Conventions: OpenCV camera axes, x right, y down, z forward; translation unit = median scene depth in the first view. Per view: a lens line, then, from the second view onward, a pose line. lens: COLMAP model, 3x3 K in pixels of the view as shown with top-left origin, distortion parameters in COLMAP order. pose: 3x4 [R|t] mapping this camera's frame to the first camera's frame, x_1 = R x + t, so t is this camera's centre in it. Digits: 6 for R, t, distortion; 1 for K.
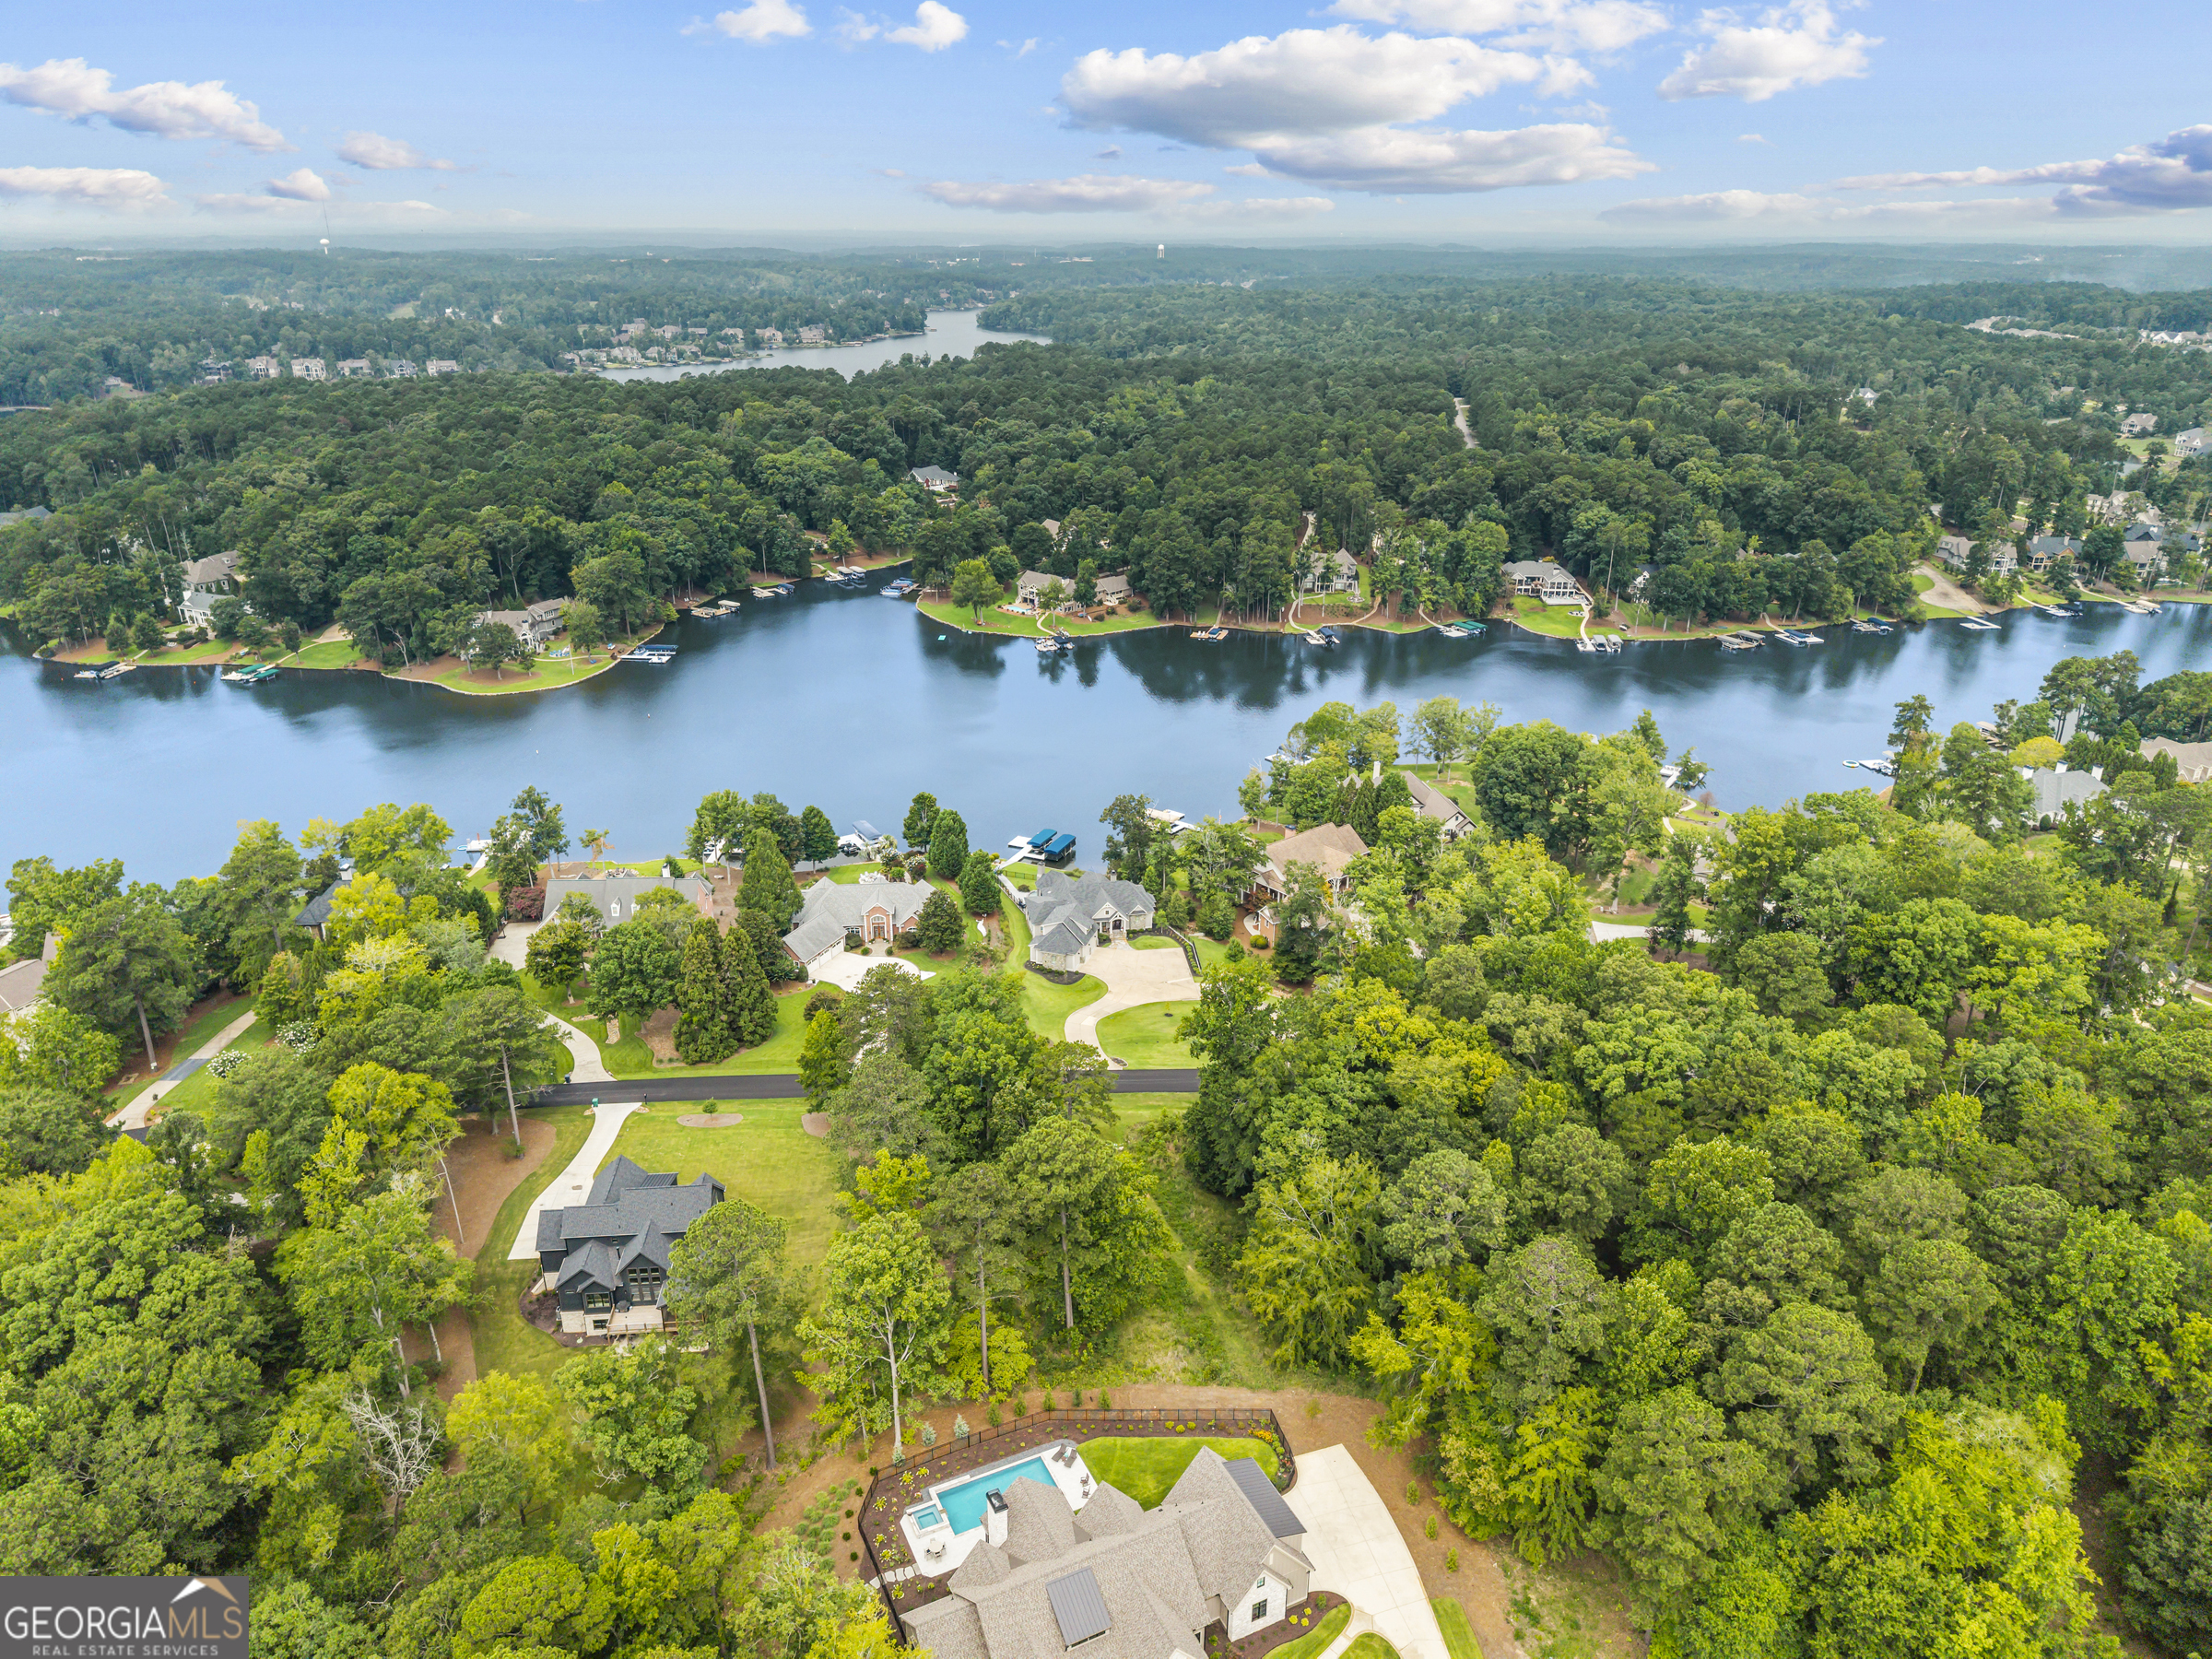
lens RADIAL K [[1457.8, 0, 1115.0], [0, 1457.8, 829.4], [0, 0, 1]] dist [0.025769, -0.023506]
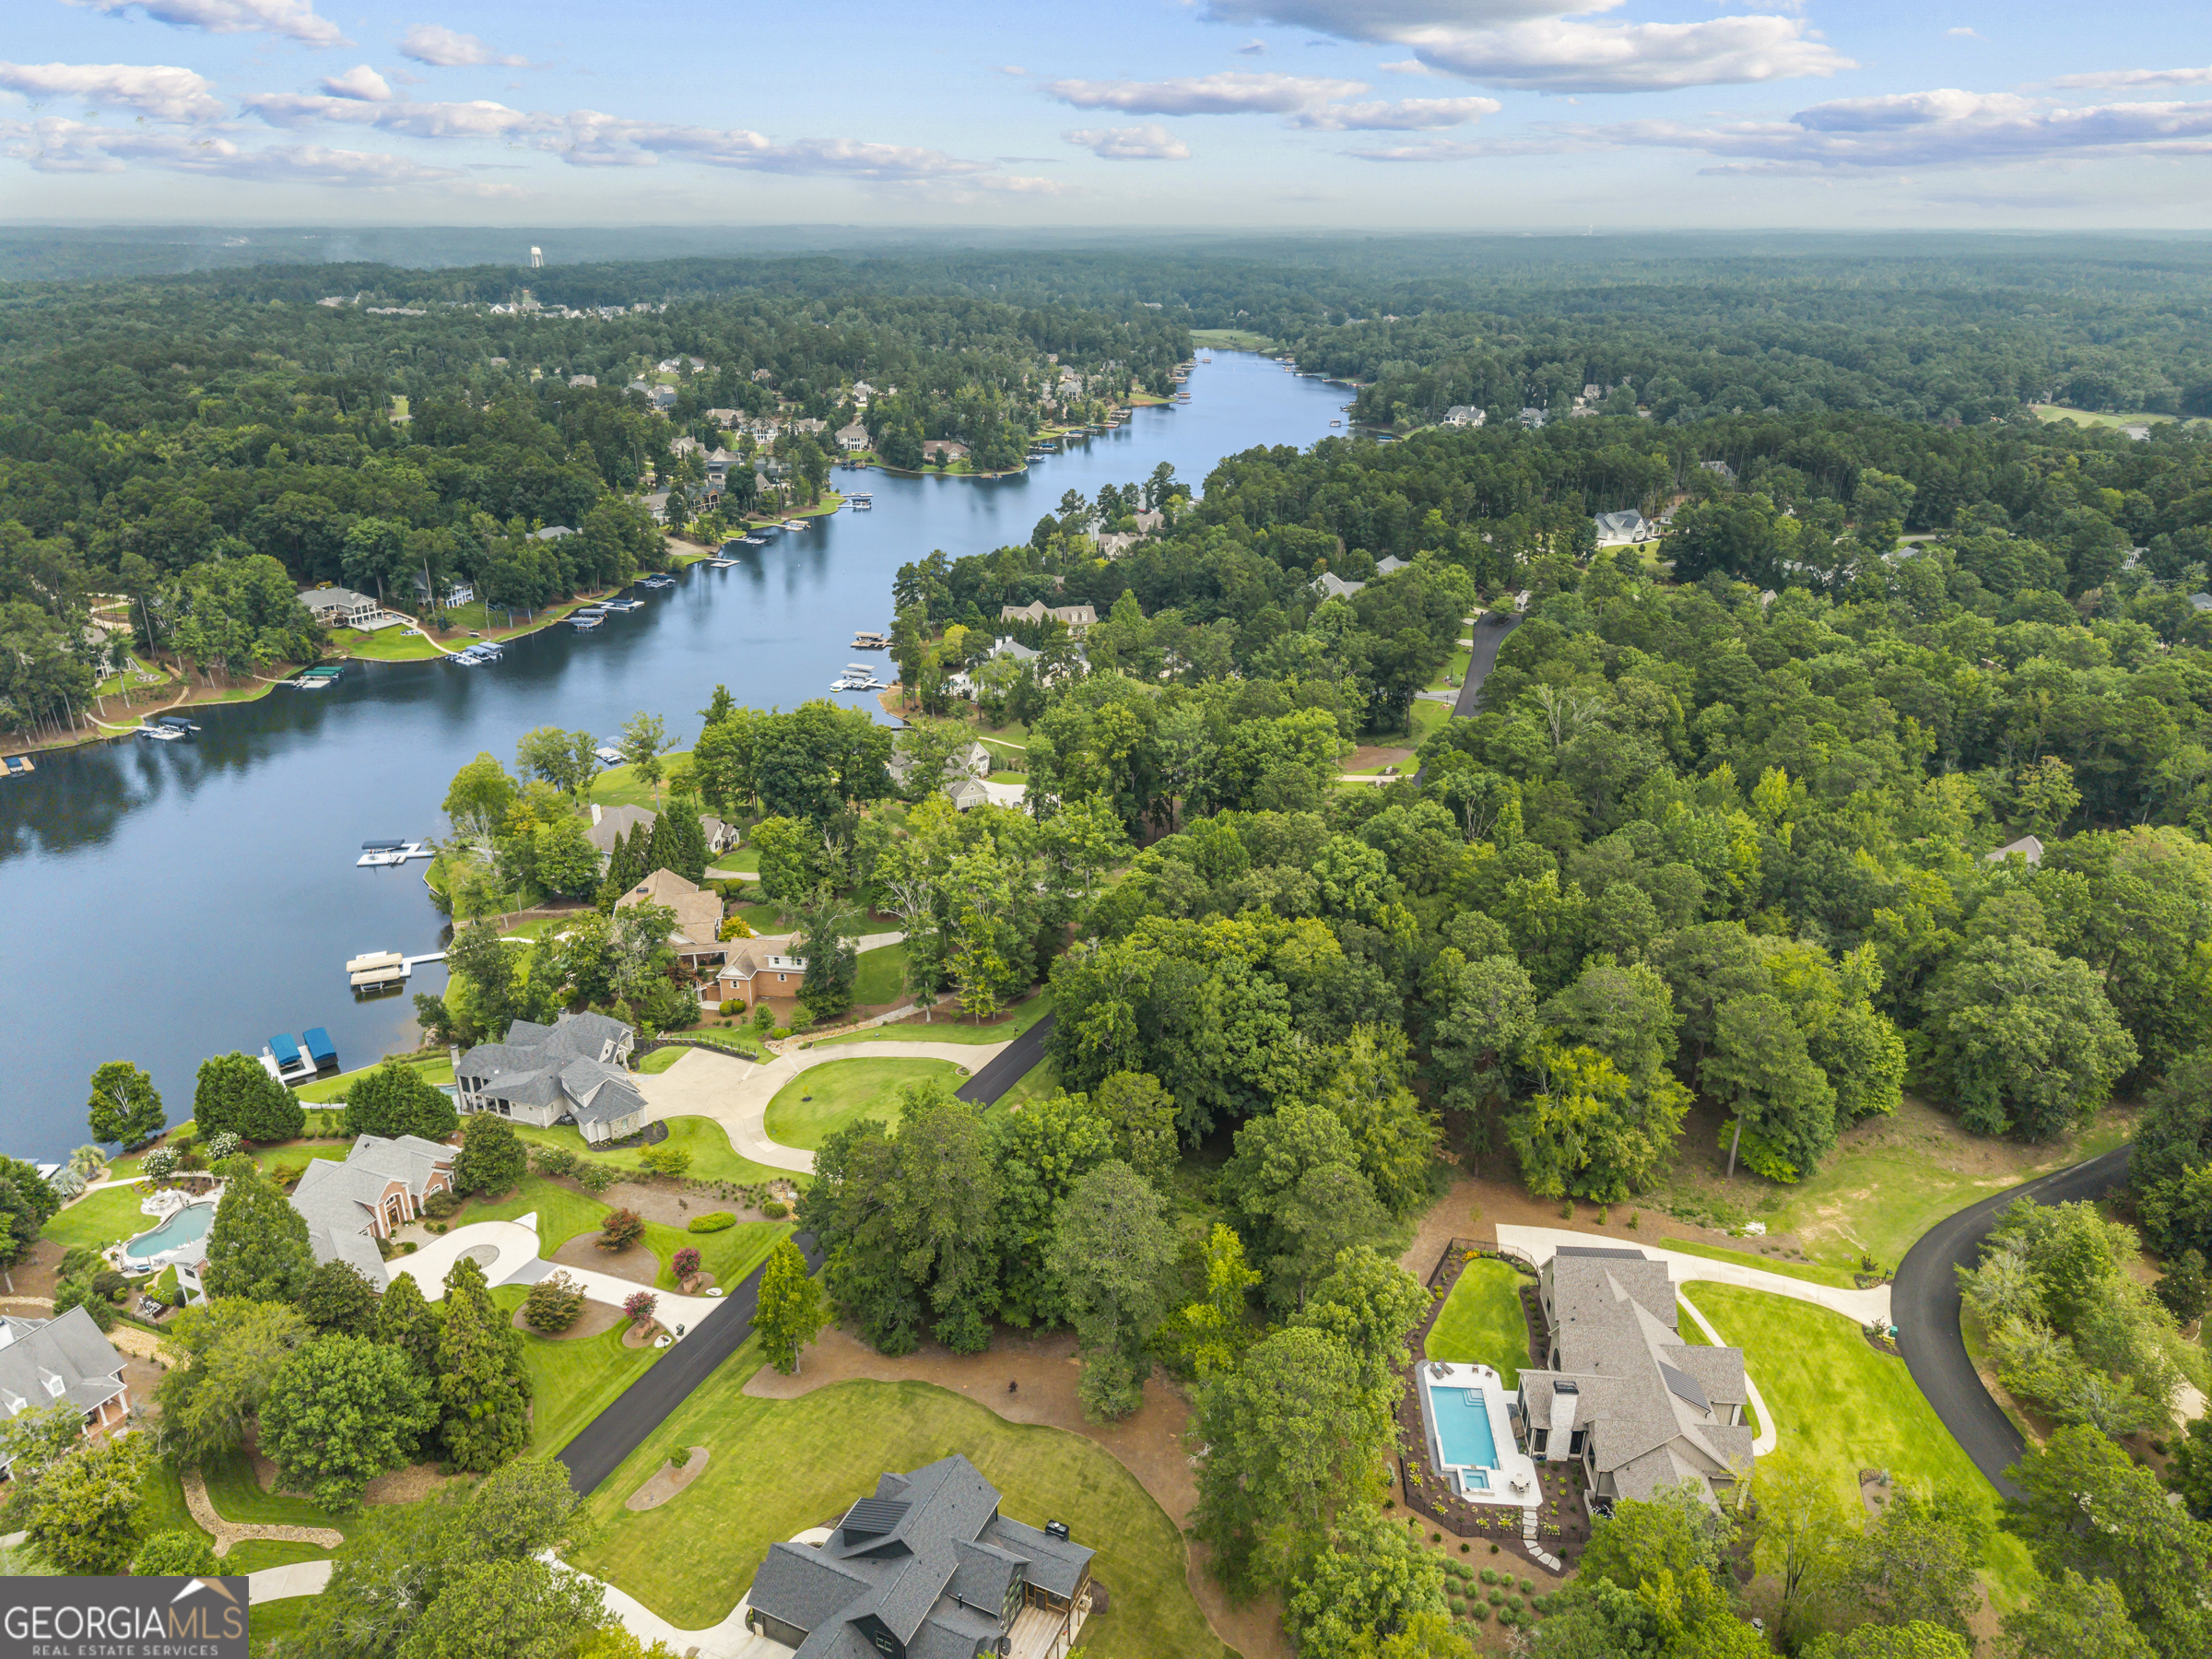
lens RADIAL K [[1457.8, 0, 1115.0], [0, 1457.8, 829.4], [0, 0, 1]] dist [0.025769, -0.023506]
pose [[0.492389, -0.329450, 0.805615, -0.343803], [0.320627, 0.929161, 0.184007, -0.084097], [-0.809167, 0.167699, 0.563139, 0.200914]]
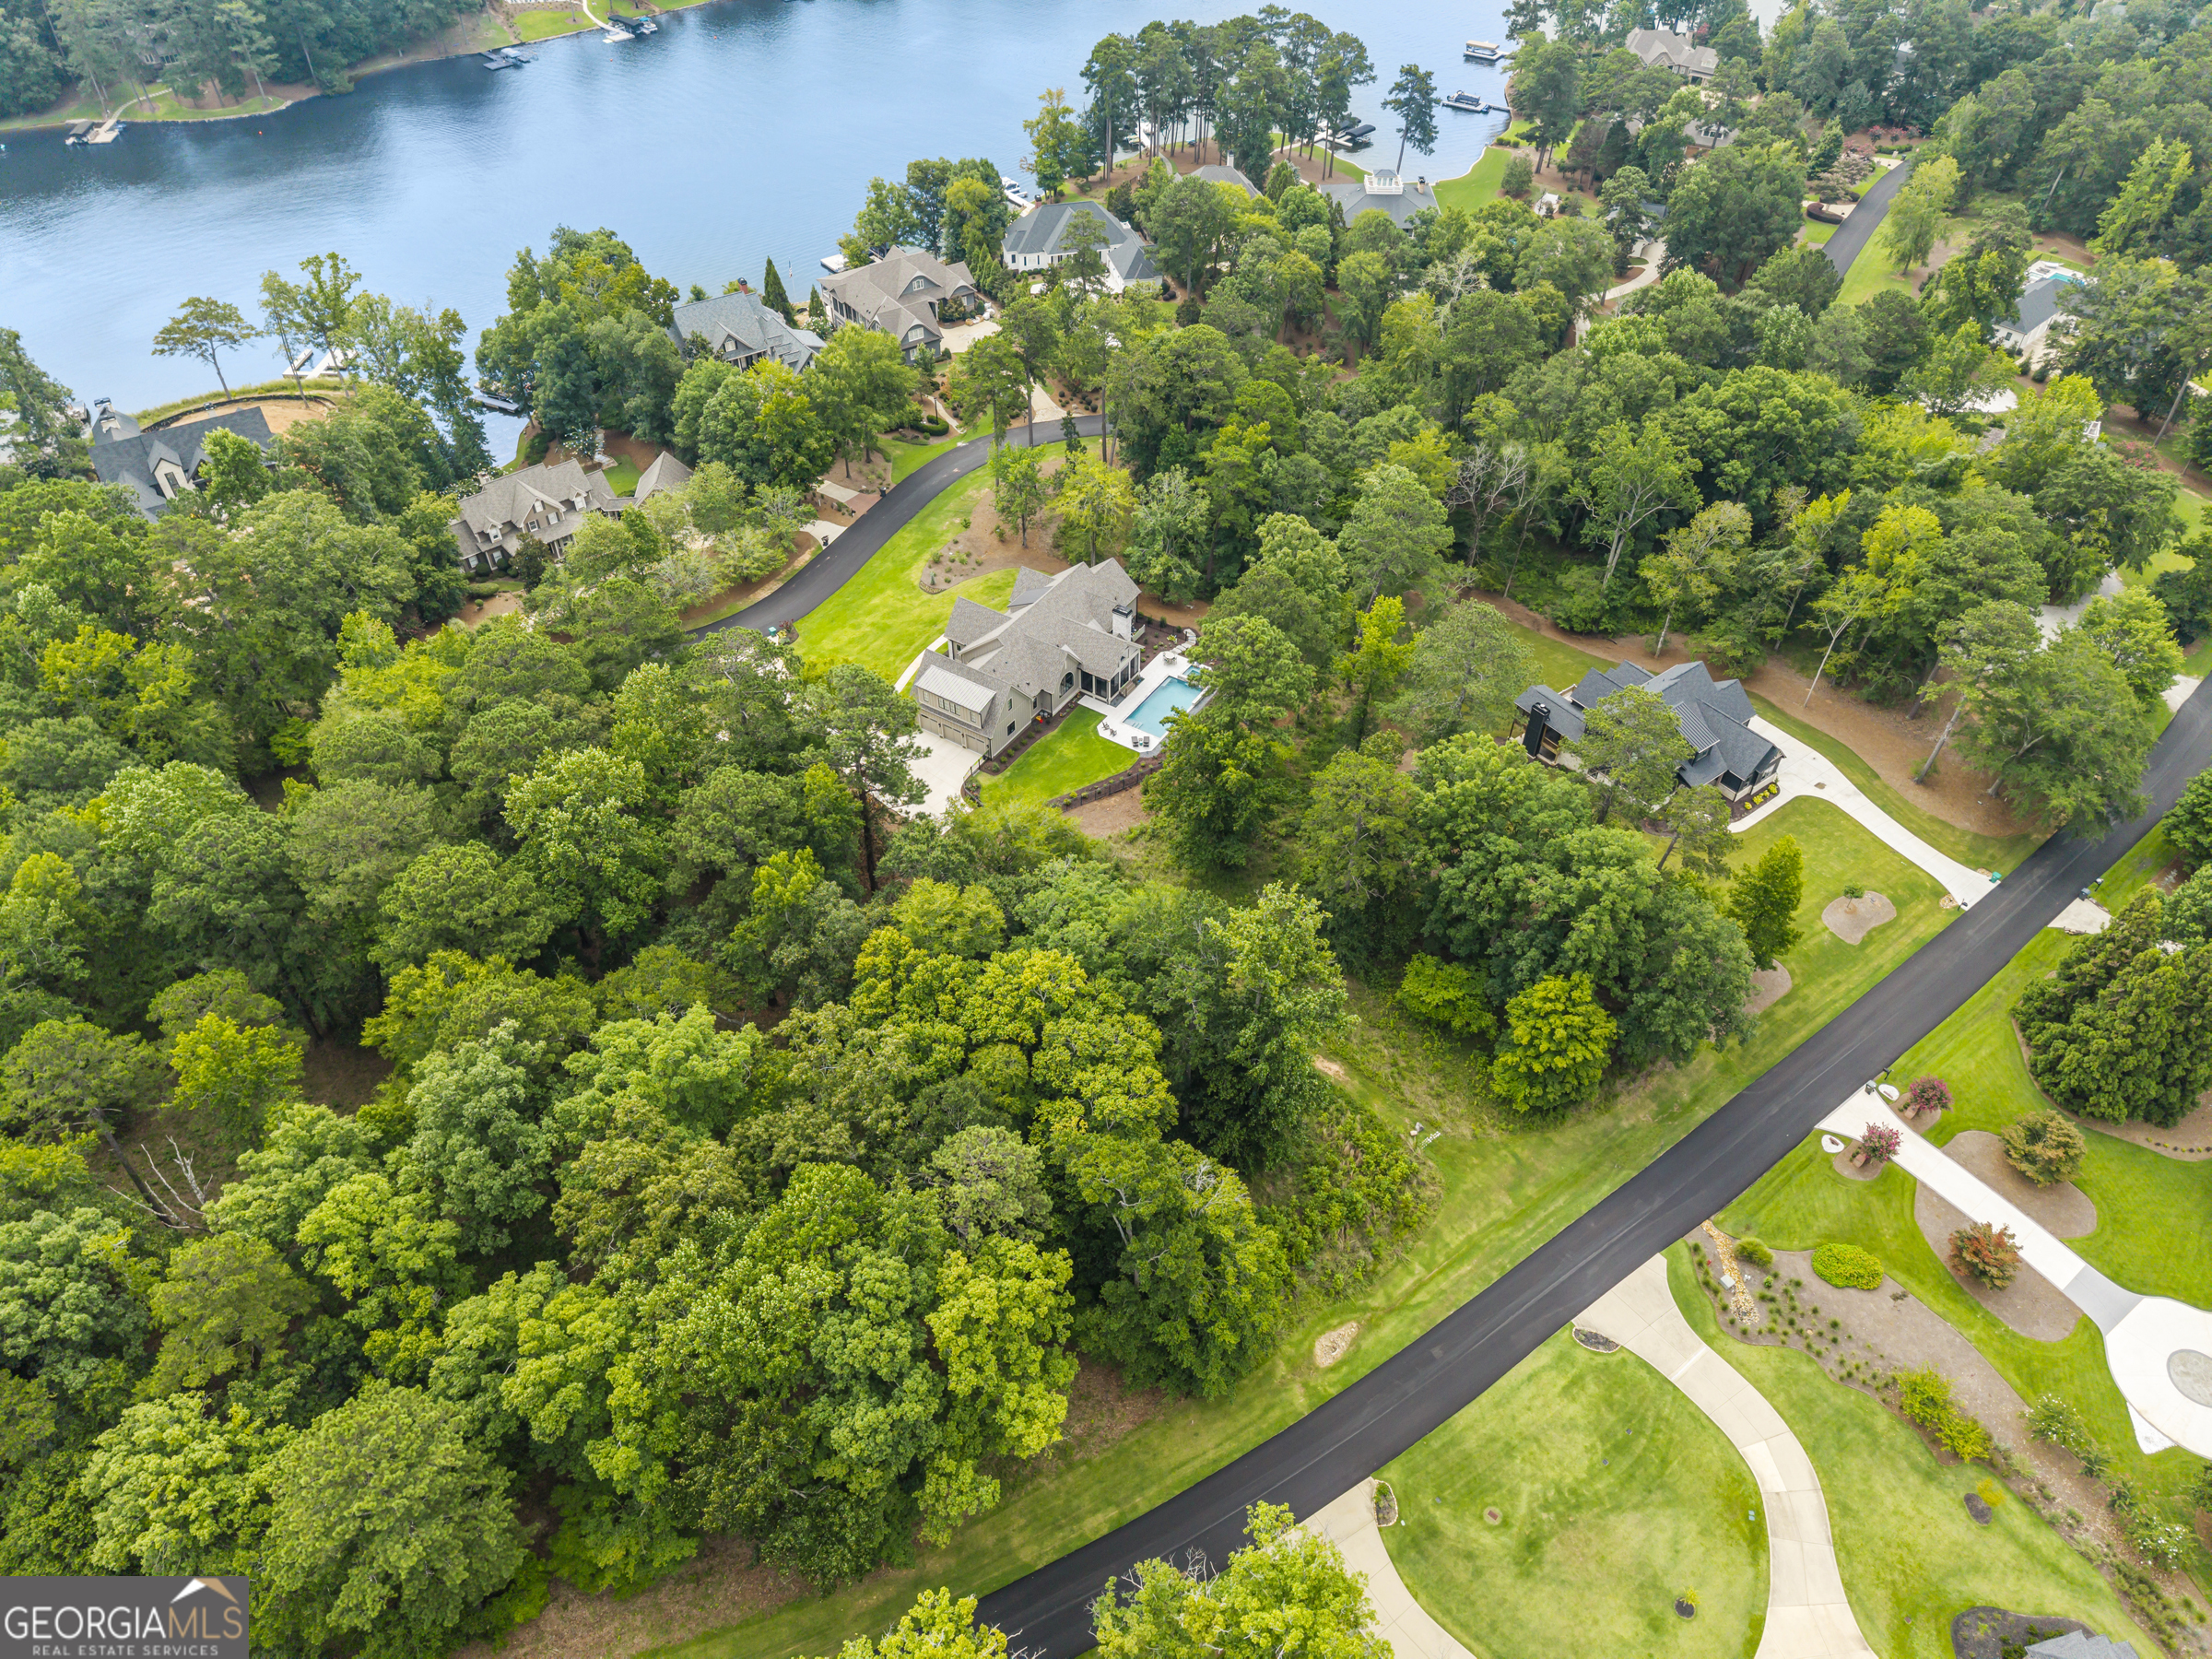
lens RADIAL K [[1457.8, 0, 1115.0], [0, 1457.8, 829.4], [0, 0, 1]] dist [0.025769, -0.023506]
pose [[-0.863717, 0.348707, -0.363864, 0.173673], [-0.199262, 0.426873, 0.882085, -0.224541], [0.462913, 0.834376, -0.299213, 0.544369]]
